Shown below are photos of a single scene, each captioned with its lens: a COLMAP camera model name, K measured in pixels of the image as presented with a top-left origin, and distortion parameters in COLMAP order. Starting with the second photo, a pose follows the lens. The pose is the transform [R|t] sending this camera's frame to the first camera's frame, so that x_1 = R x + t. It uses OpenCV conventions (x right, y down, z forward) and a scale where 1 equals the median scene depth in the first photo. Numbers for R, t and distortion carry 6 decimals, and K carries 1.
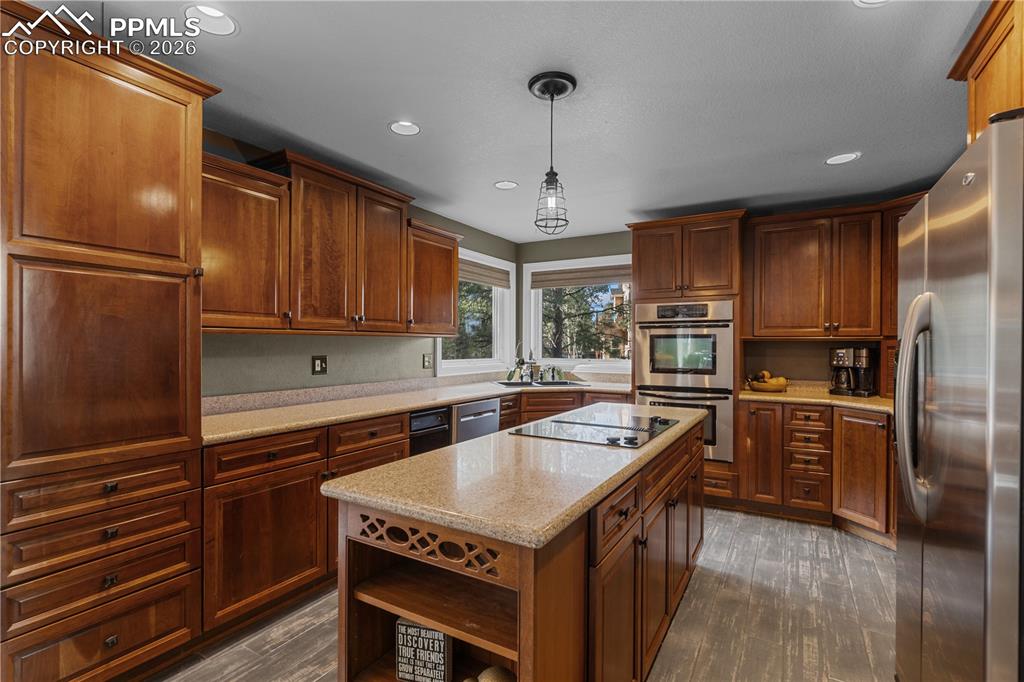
lens RADIAL K [[479.4, 0, 508.3], [0, 479.4, 343.9], [0, 0, 1]] dist [-0.010504, 0.000780]
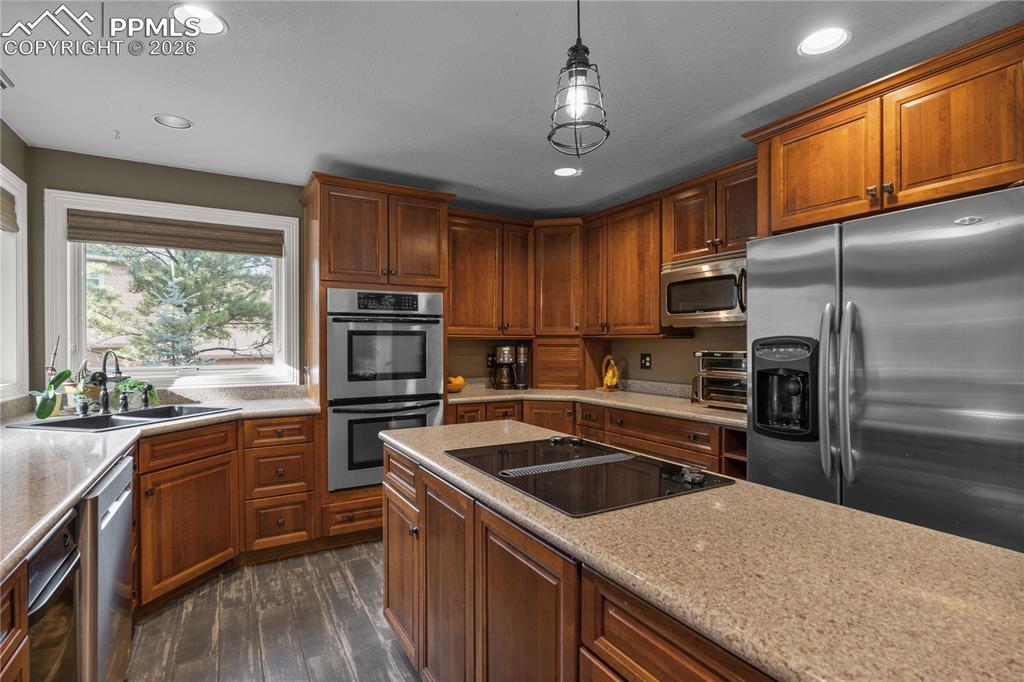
lens RADIAL K [[479.4, 0, 505.1], [0, 479.4, 340.5], [0, 0, 1]] dist [-0.010504, 0.000780]
pose [[0.487874, 0.001276, 0.872913, -0.250552], [0.001854, 0.999995, -0.002498, -0.001009], [-0.872912, 0.002837, 0.487869, 0.458094]]
